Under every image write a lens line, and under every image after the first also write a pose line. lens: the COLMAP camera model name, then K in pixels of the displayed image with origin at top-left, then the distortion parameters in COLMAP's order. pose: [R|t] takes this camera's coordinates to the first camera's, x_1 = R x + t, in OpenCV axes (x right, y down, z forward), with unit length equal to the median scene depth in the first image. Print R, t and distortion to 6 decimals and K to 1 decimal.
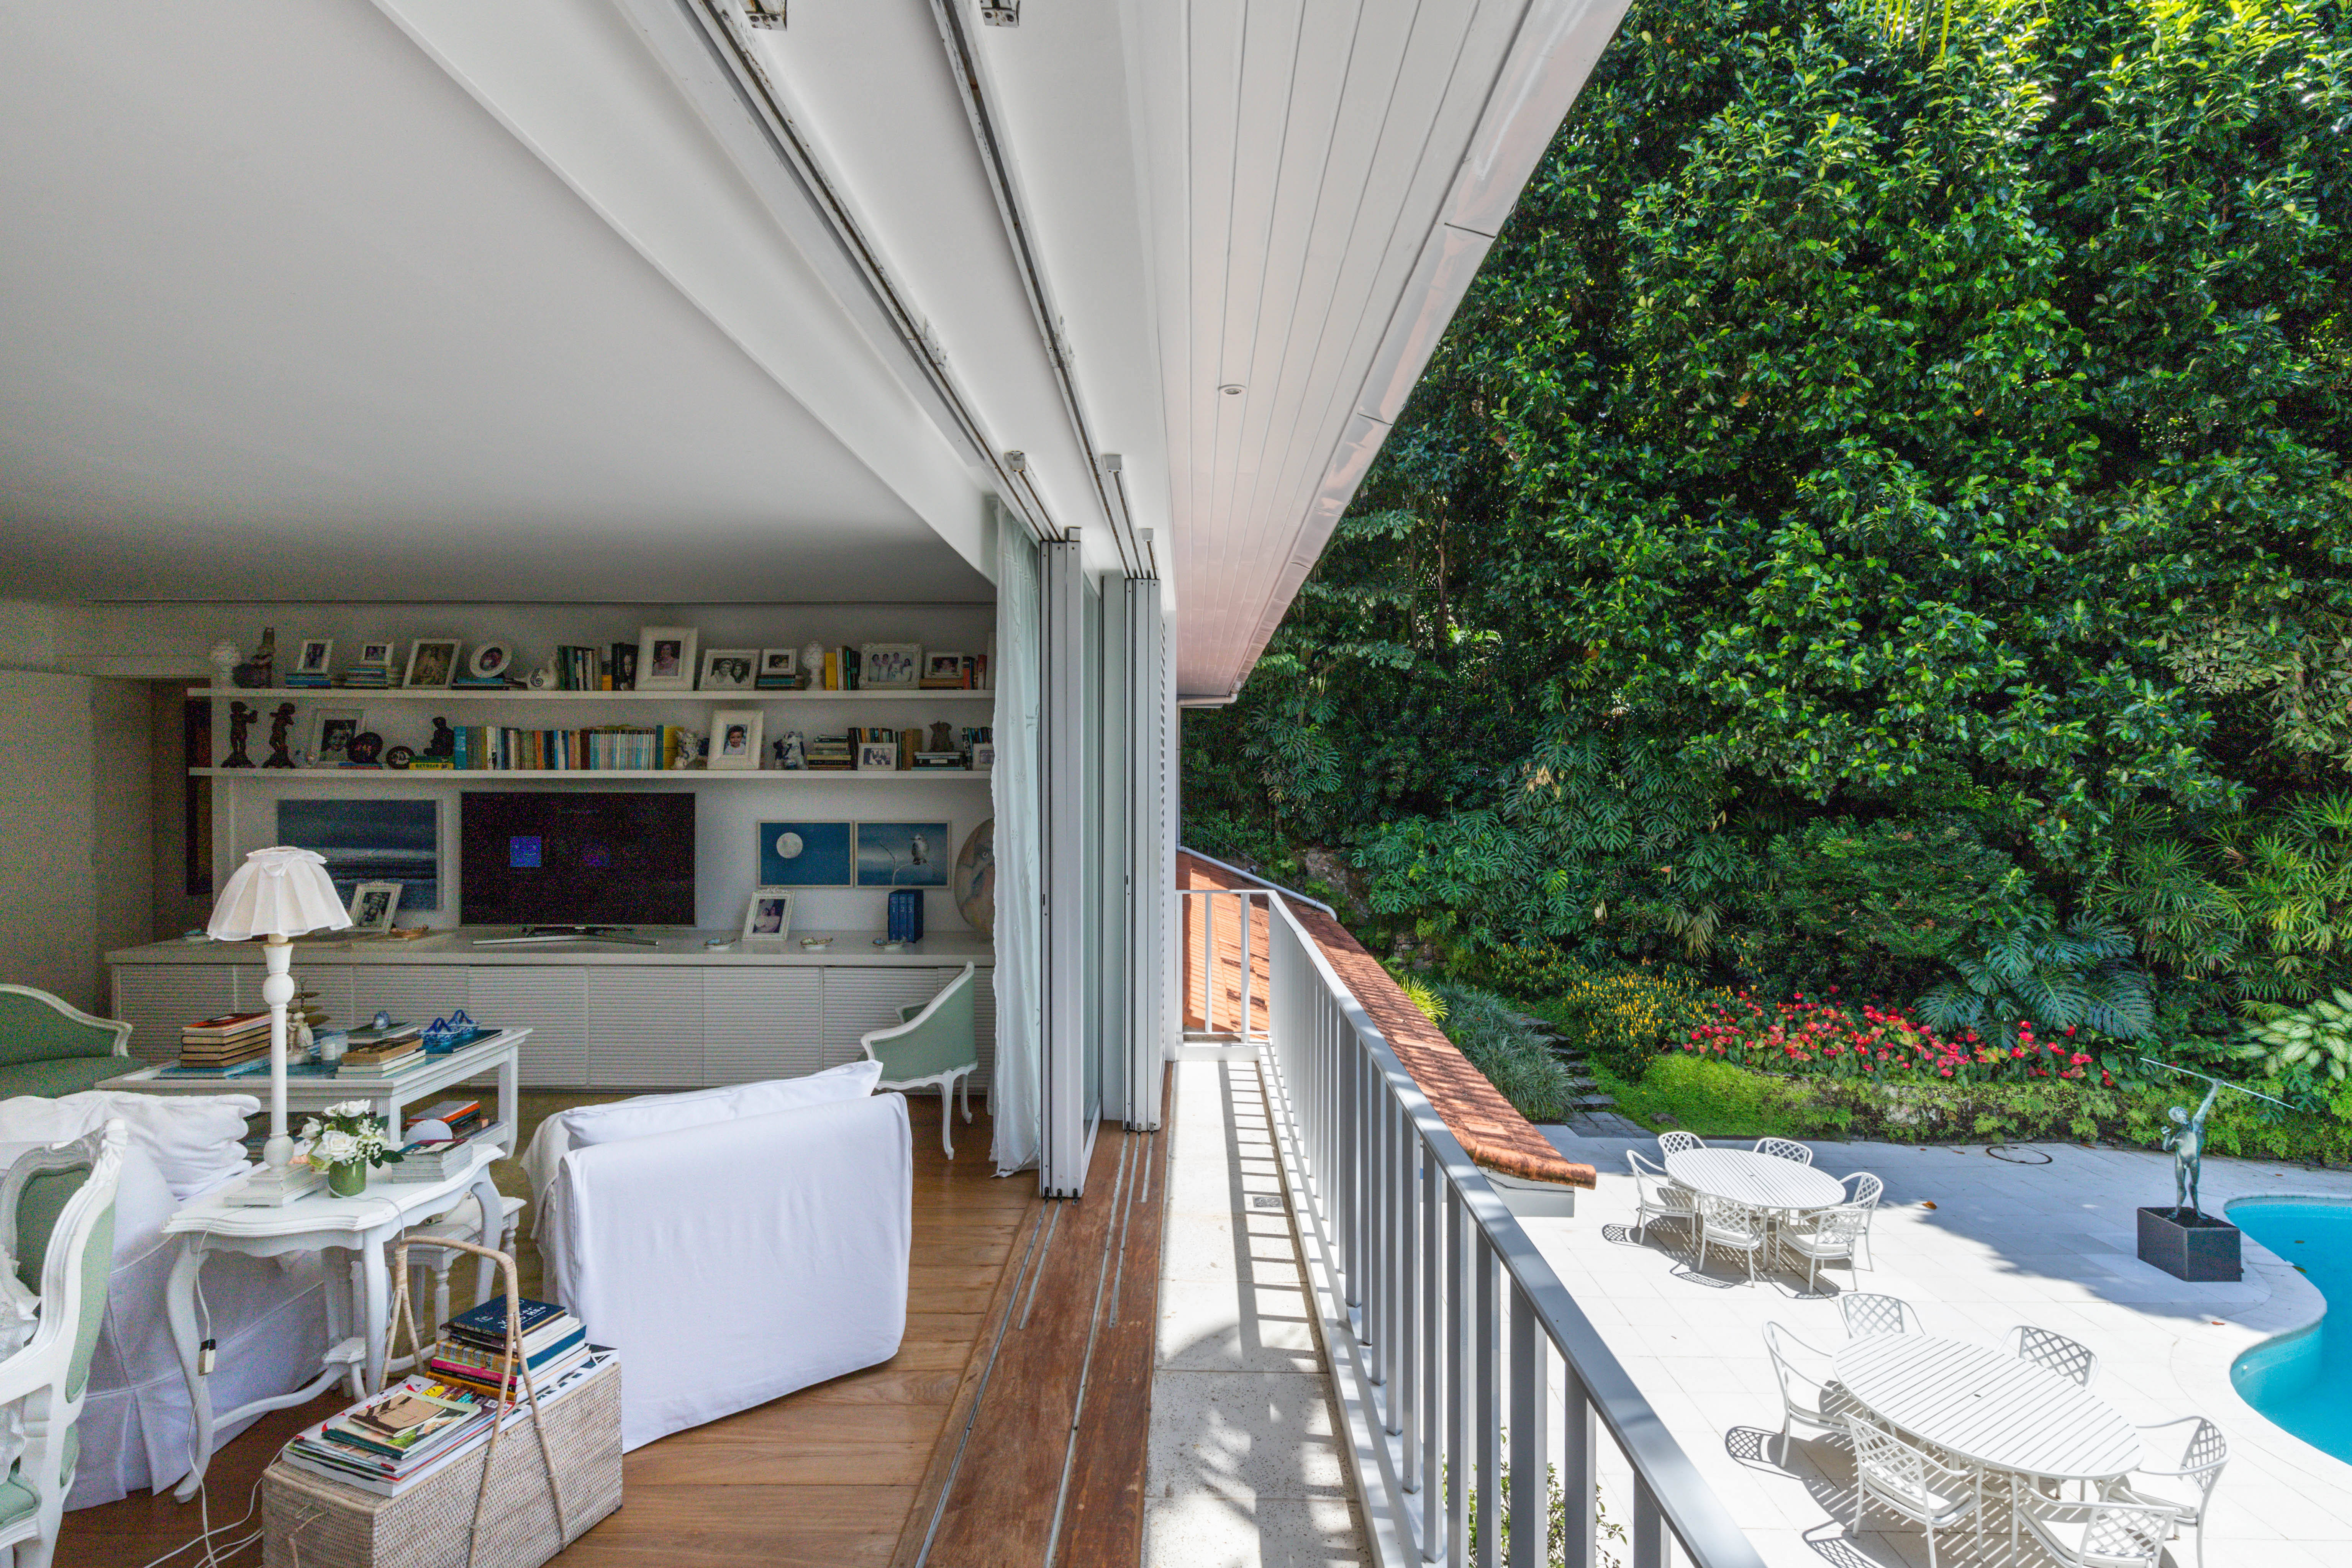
lens RADIAL K [[1060.6, 0, 1171.5], [0, 1060.6, 786.5], [0, 0, 1]] dist [0.008931, -0.001634]
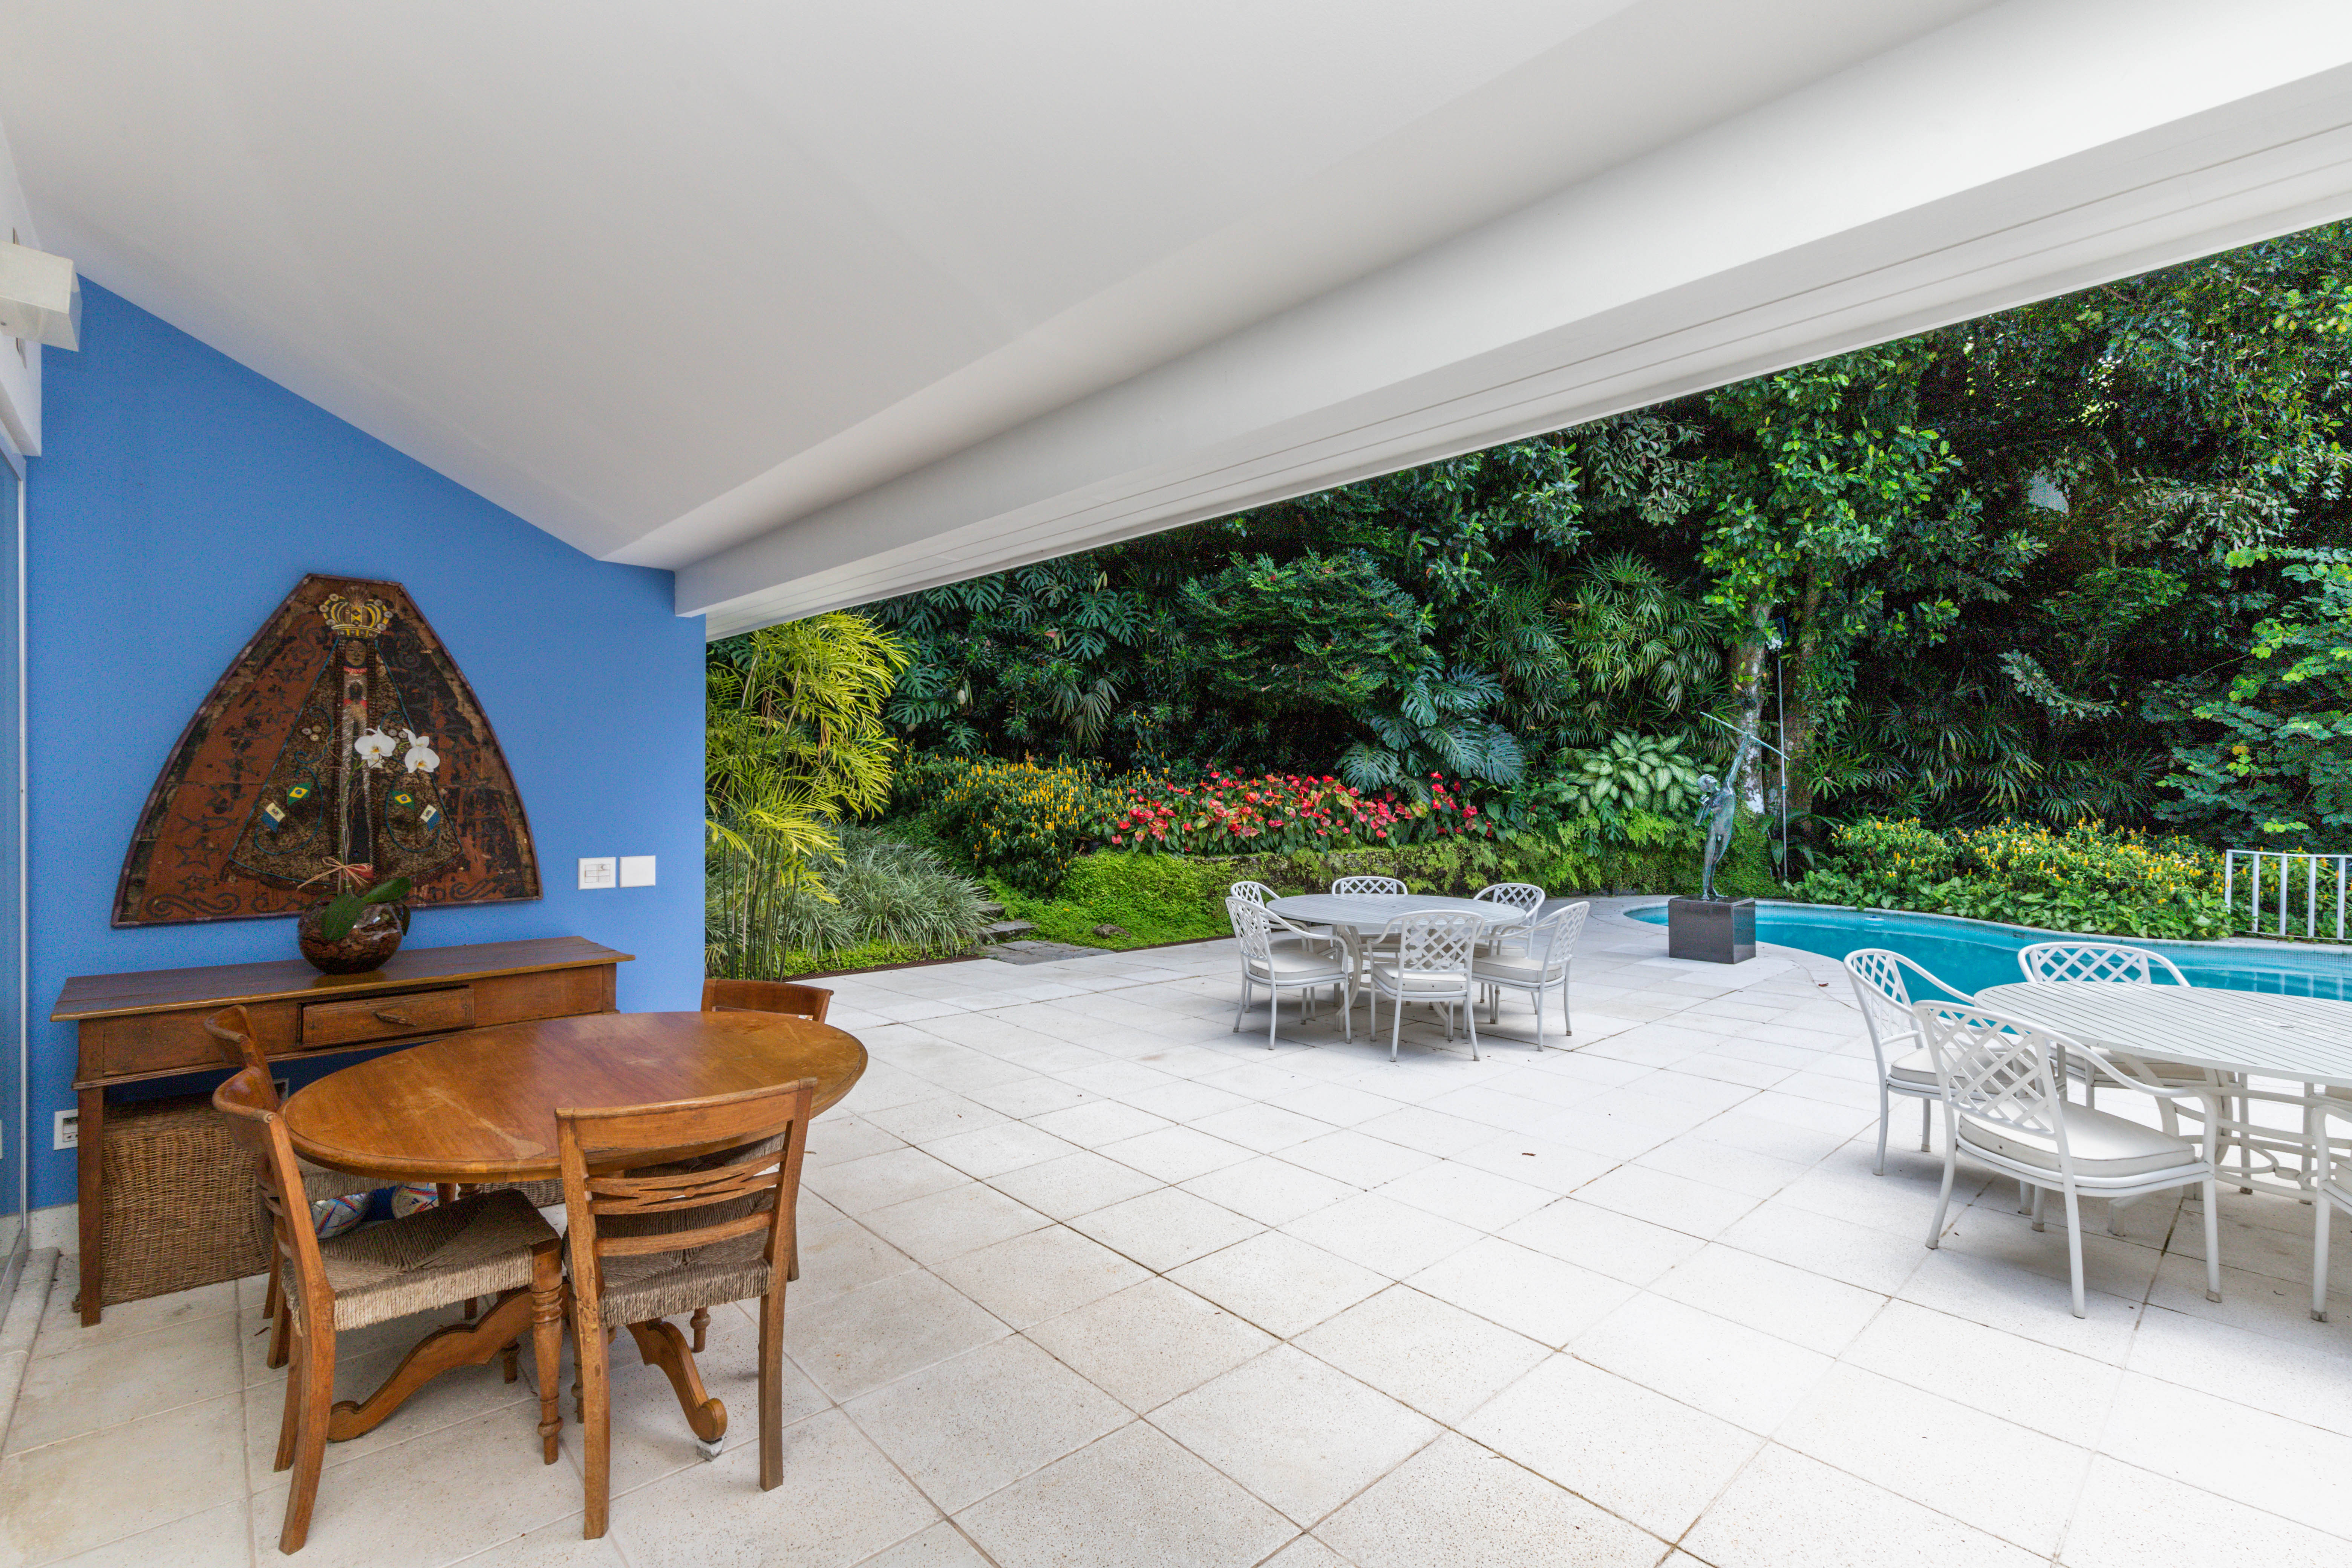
lens RADIAL K [[1060.7, 0, 1173.8], [0, 1060.7, 776.7], [0, 0, 1]] dist [0.008931, -0.001634]
pose [[0.724965, 0.002751, 0.688781, 0.014540], [-0.003892, 0.999992, 0.000103, 0.212513], [-0.688775, -0.002755, 0.724970, 0.471447]]
